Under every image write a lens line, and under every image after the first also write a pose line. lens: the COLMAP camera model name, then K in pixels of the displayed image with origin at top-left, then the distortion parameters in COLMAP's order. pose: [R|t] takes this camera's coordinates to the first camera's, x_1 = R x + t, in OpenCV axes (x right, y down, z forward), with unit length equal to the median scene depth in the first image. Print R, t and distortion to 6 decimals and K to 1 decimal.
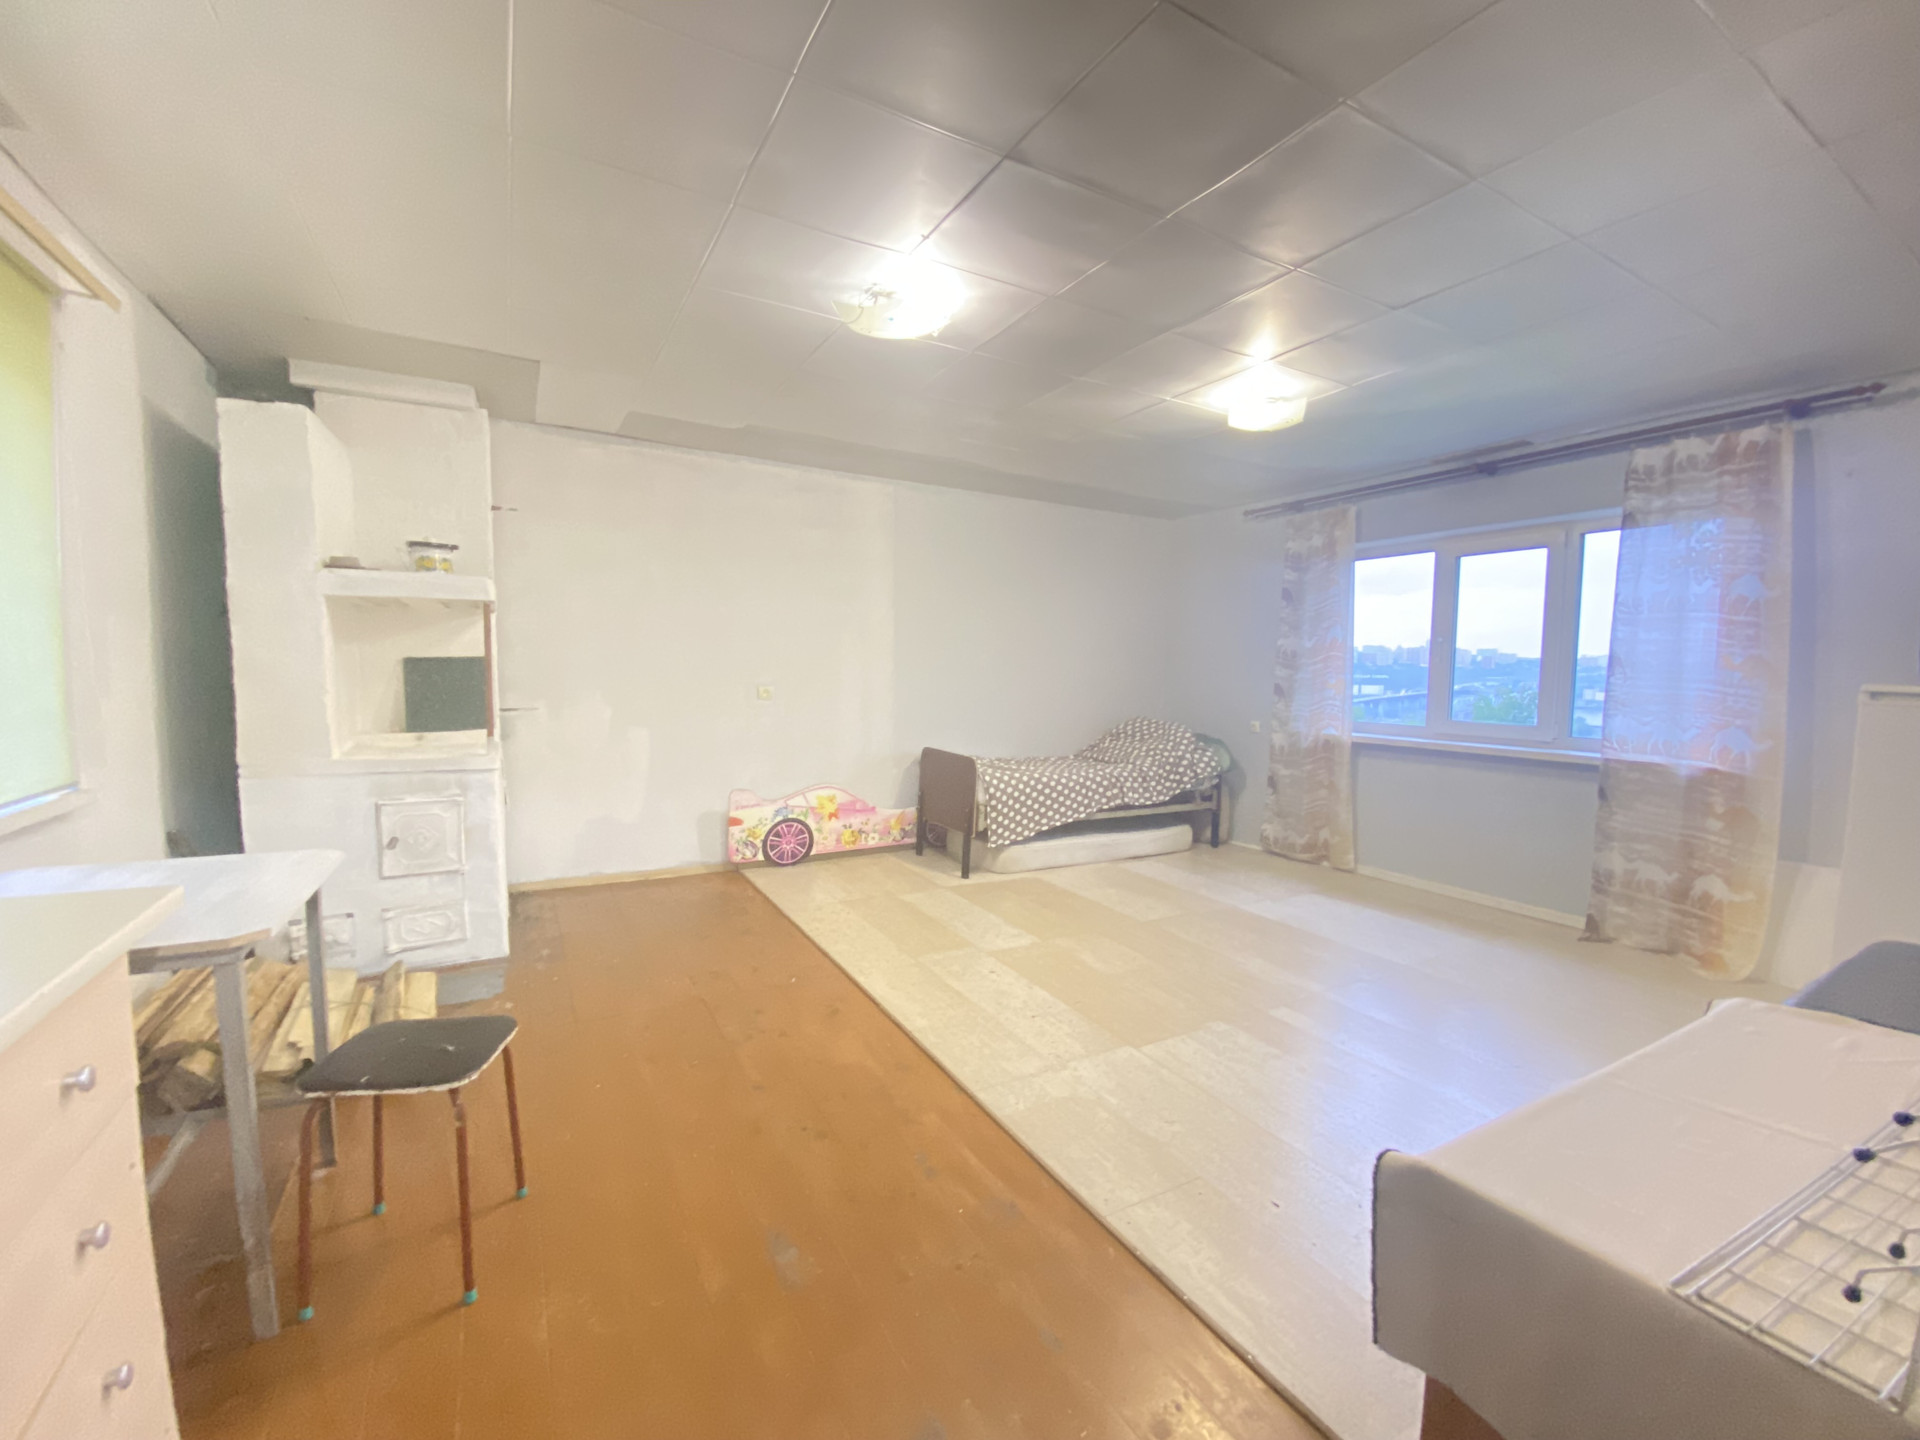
lens RADIAL K [[770.7, 0, 949.9], [0, 770.7, 729.3], [0, 0, 1]] dist [0.029533, -0.028400]
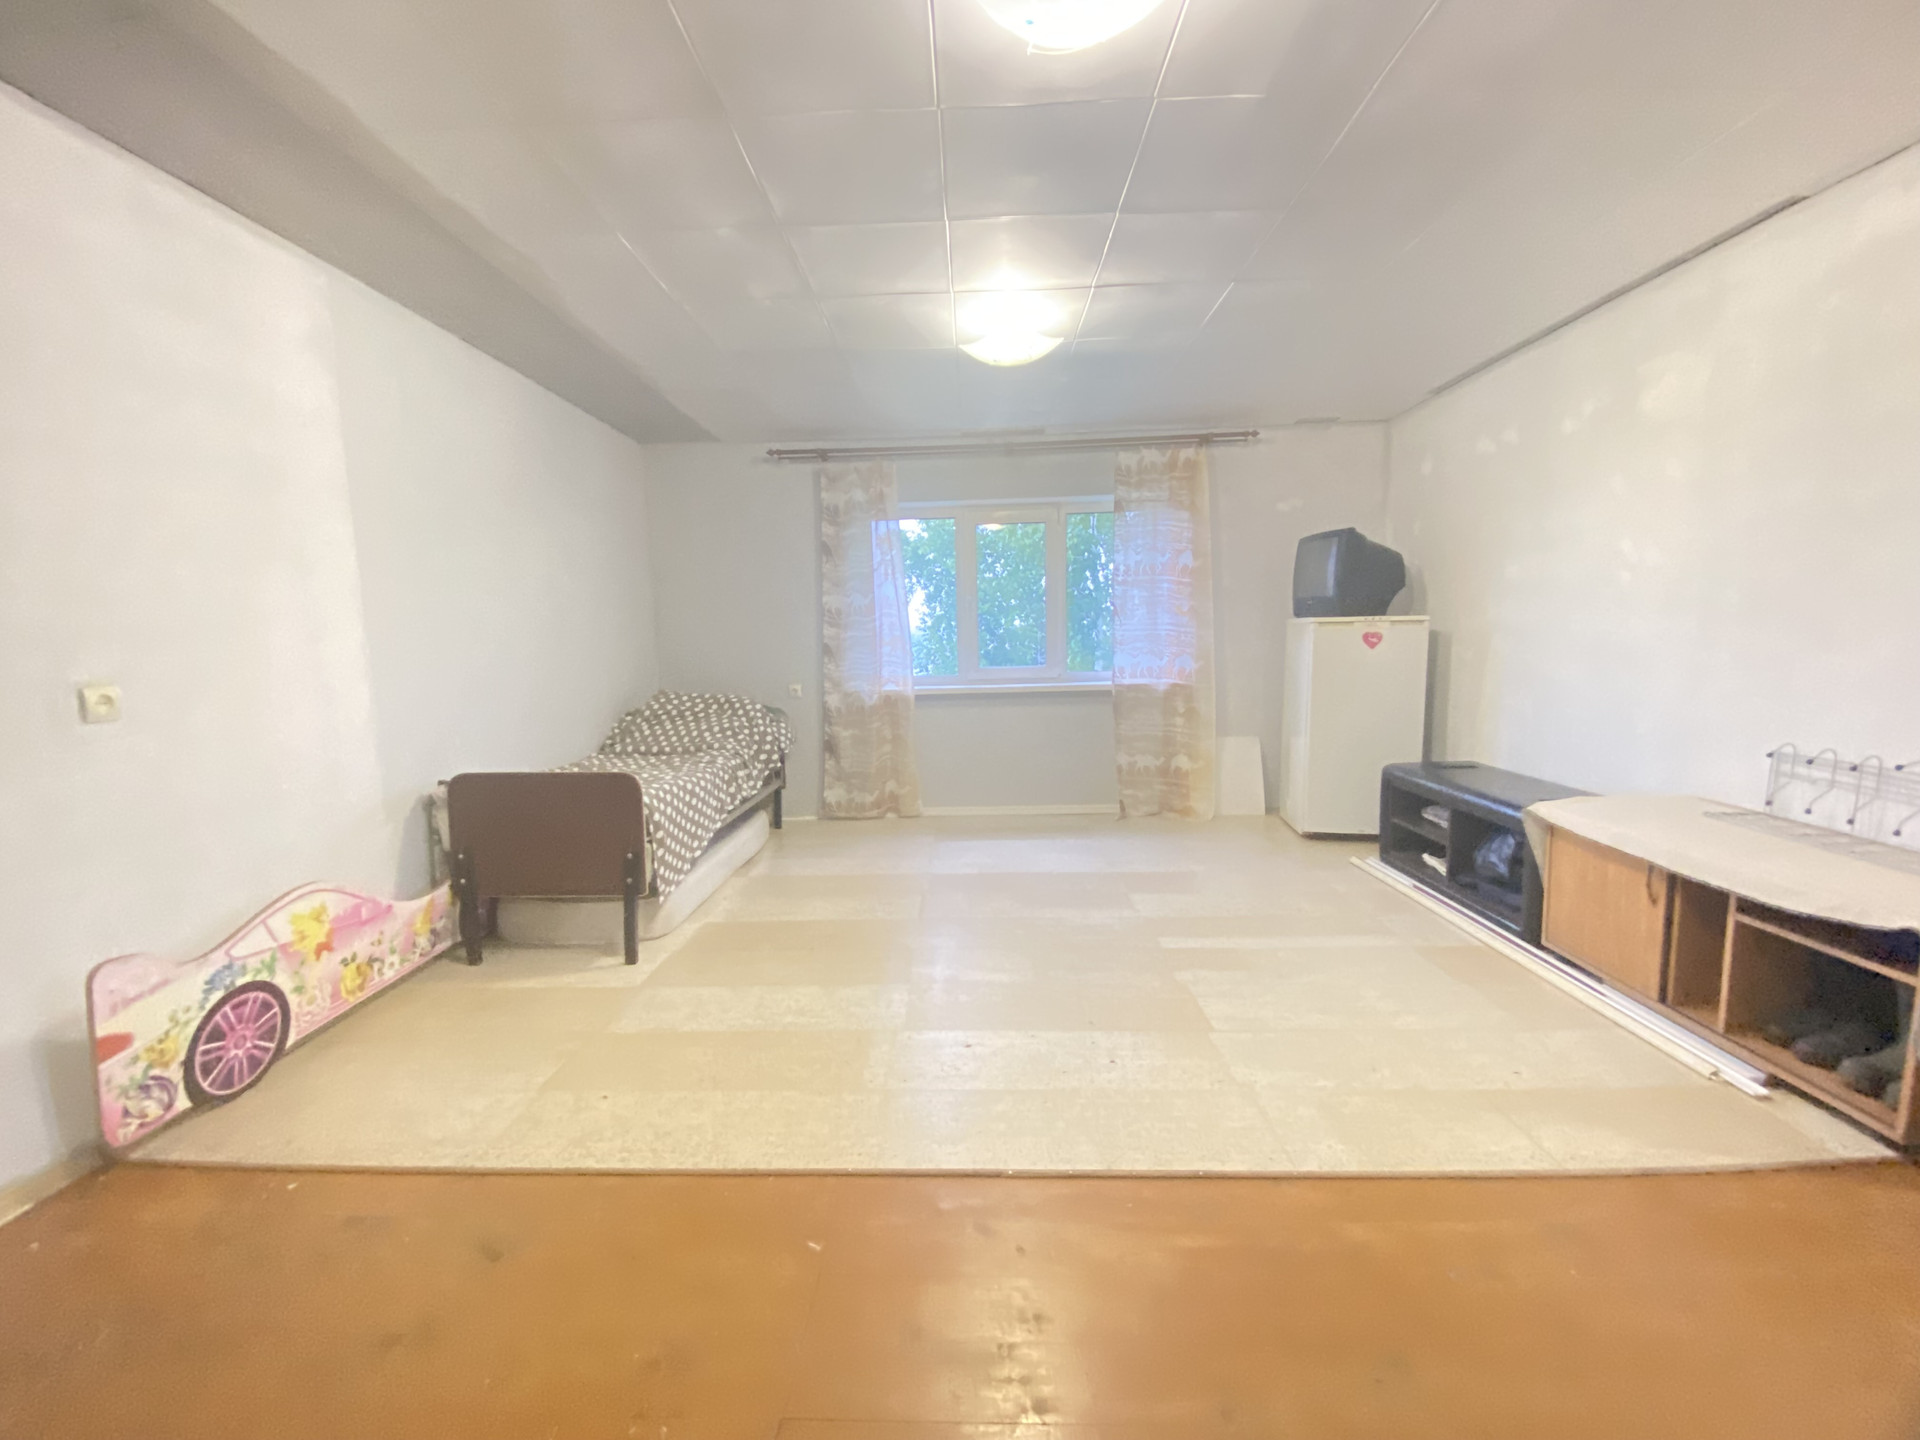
lens RADIAL K [[770.7, 0, 949.9], [0, 770.7, 729.3], [0, 0, 1]] dist [0.029533, -0.028400]
pose [[0.513323, -0.129810, 0.848321, -0.357599], [0.100107, 0.990803, 0.091037, -0.028256], [-0.852337, 0.038191, 0.521597, 0.433736]]
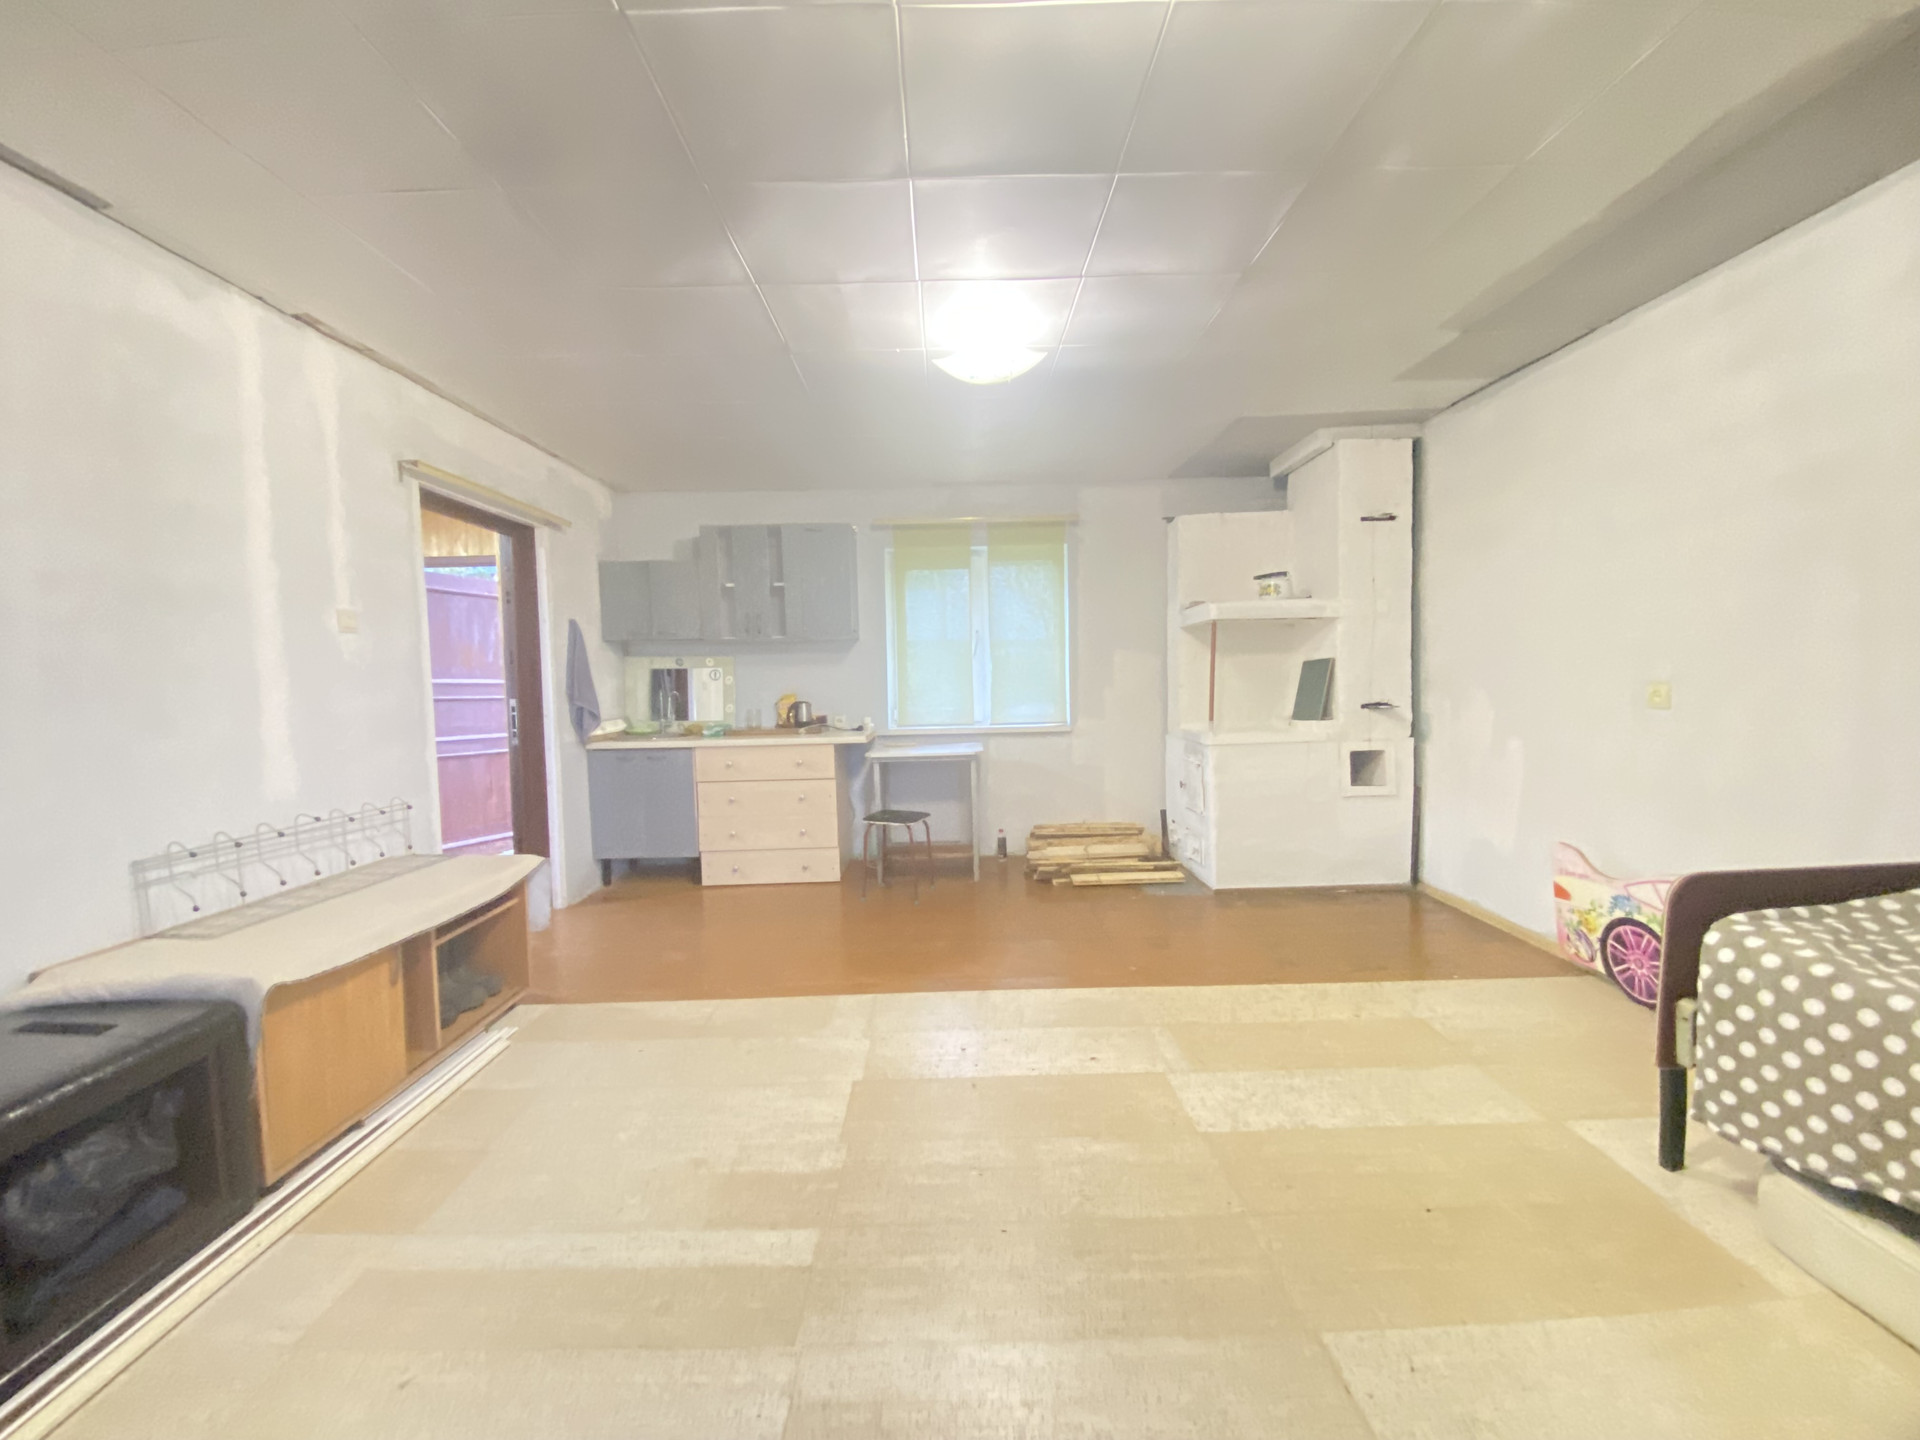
lens RADIAL K [[770.7, 0, 949.9], [0, 770.7, 729.3], [0, 0, 1]] dist [0.029533, -0.028400]
pose [[-0.484374, 0.054268, -0.873176, 0.531395], [-0.054689, 0.994244, 0.092130, -0.049139], [0.873150, 0.092379, -0.478618, 0.832954]]
